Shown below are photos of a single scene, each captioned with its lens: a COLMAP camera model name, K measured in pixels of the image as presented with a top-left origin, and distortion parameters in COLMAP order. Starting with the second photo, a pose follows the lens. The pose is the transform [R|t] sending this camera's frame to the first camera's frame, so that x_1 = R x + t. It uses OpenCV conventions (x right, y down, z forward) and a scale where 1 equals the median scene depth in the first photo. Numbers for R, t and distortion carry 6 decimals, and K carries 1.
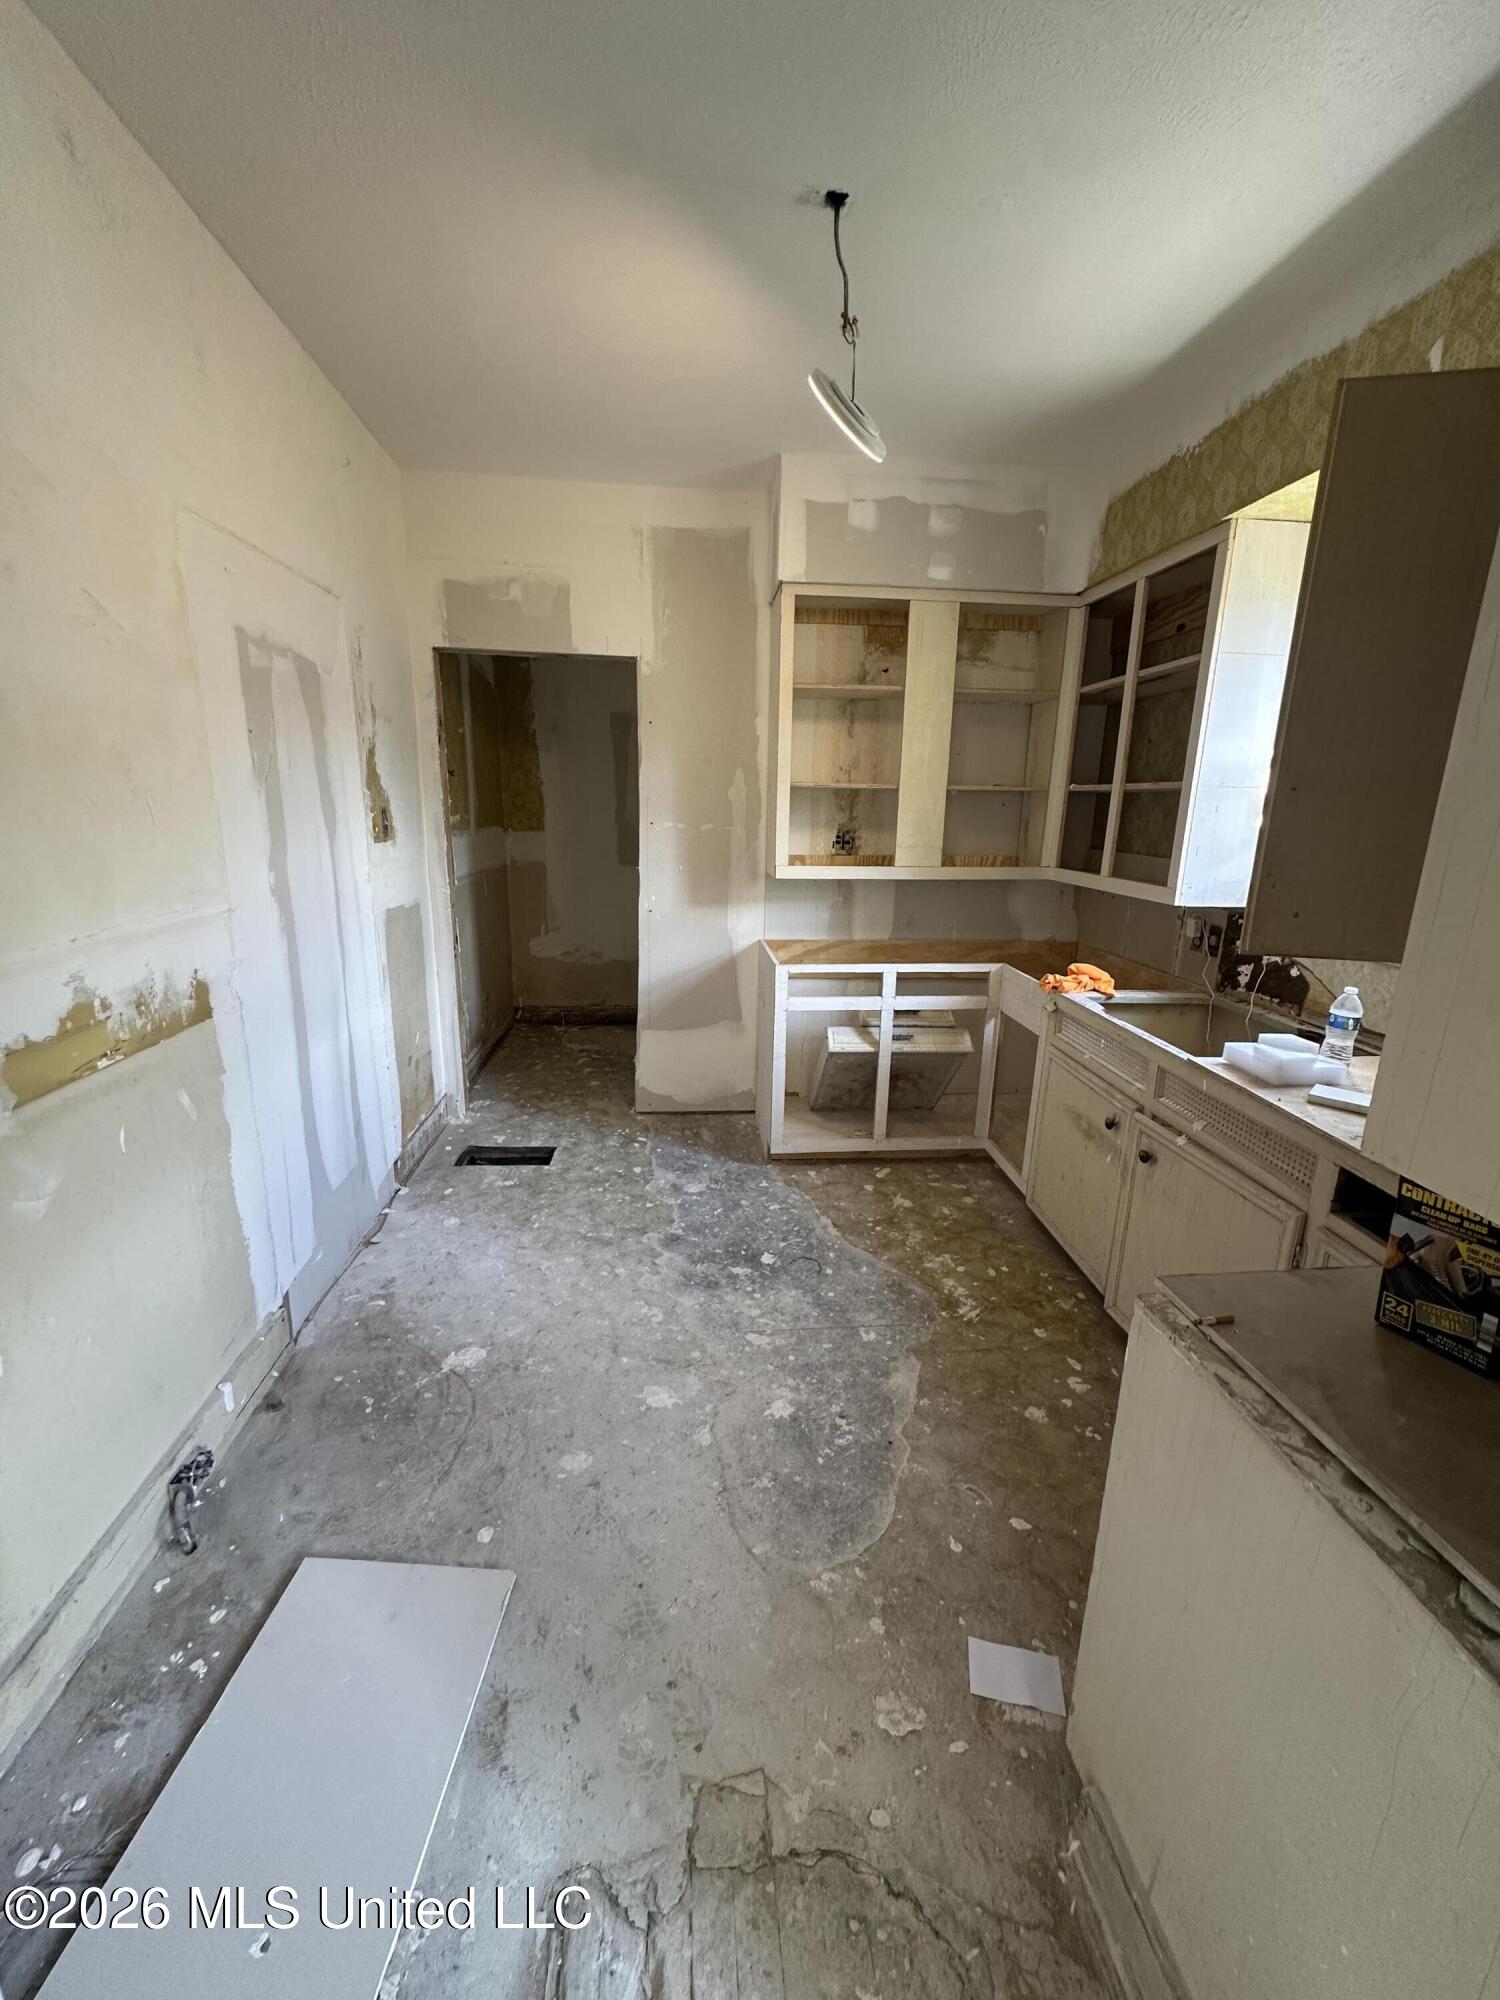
lens RADIAL K [[802.6, 0, 763.3], [0, 802.6, 993.9], [0, 0, 1]] dist [-0.001900, -0.000154]
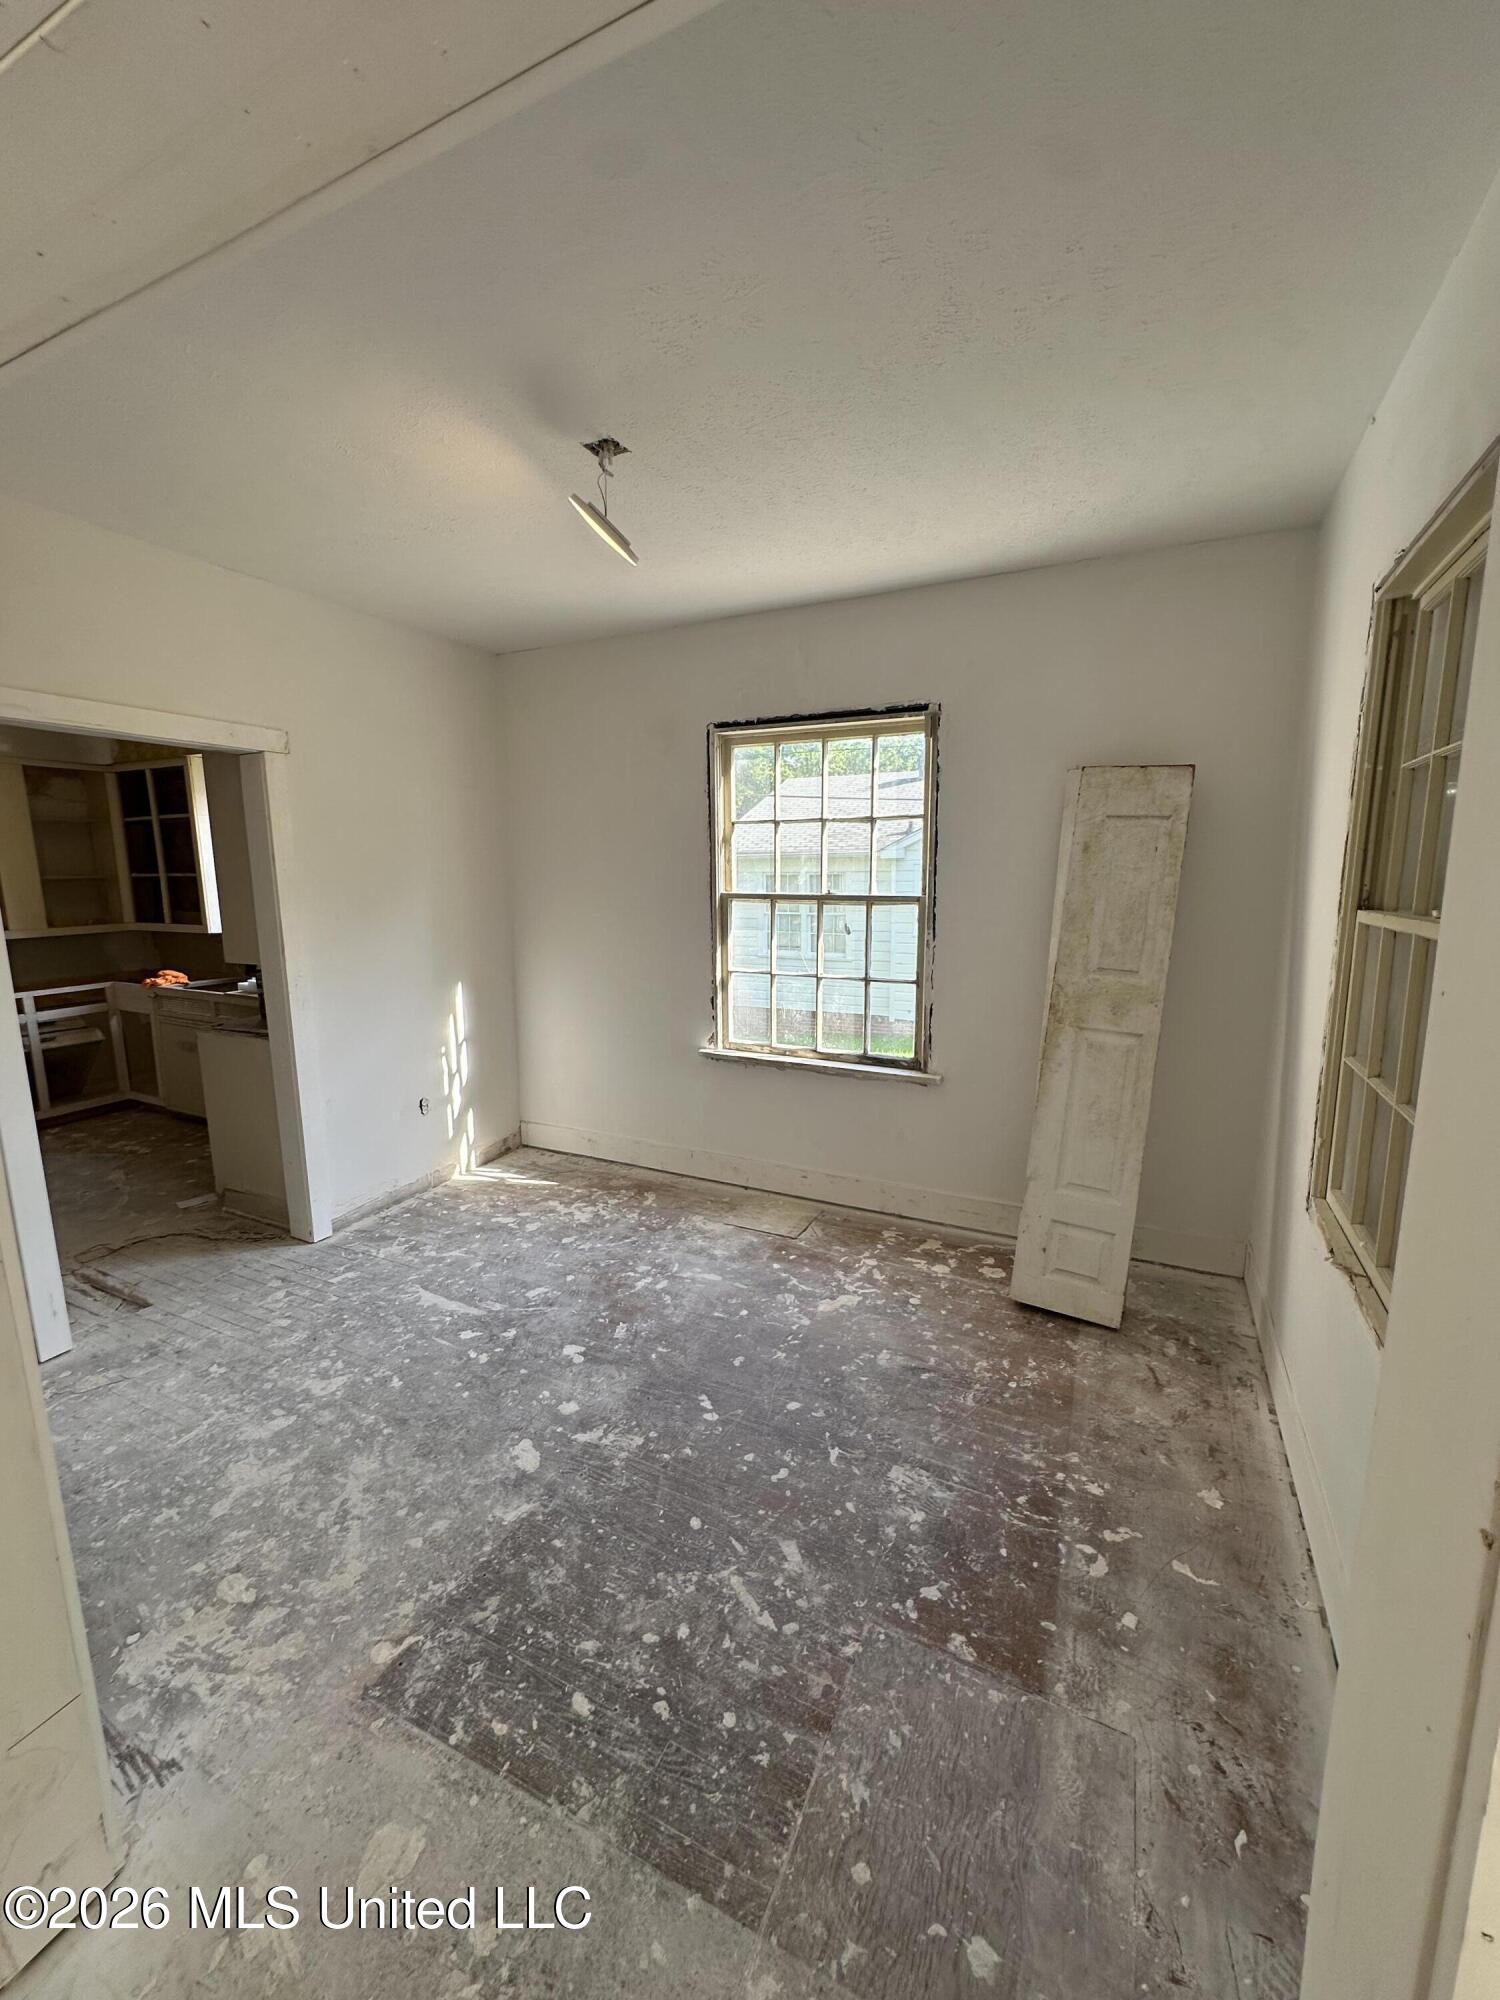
lens RADIAL K [[802.6, 0, 748.6], [0, 802.6, 1002.0], [0, 0, 1]] dist [-0.001900, -0.000154]
pose [[0.534276, -0.169319, 0.828179, -0.382357], [0.226785, 0.972527, 0.052526, 0.216732], [-0.814320, 0.159755, 0.557997, -0.996721]]
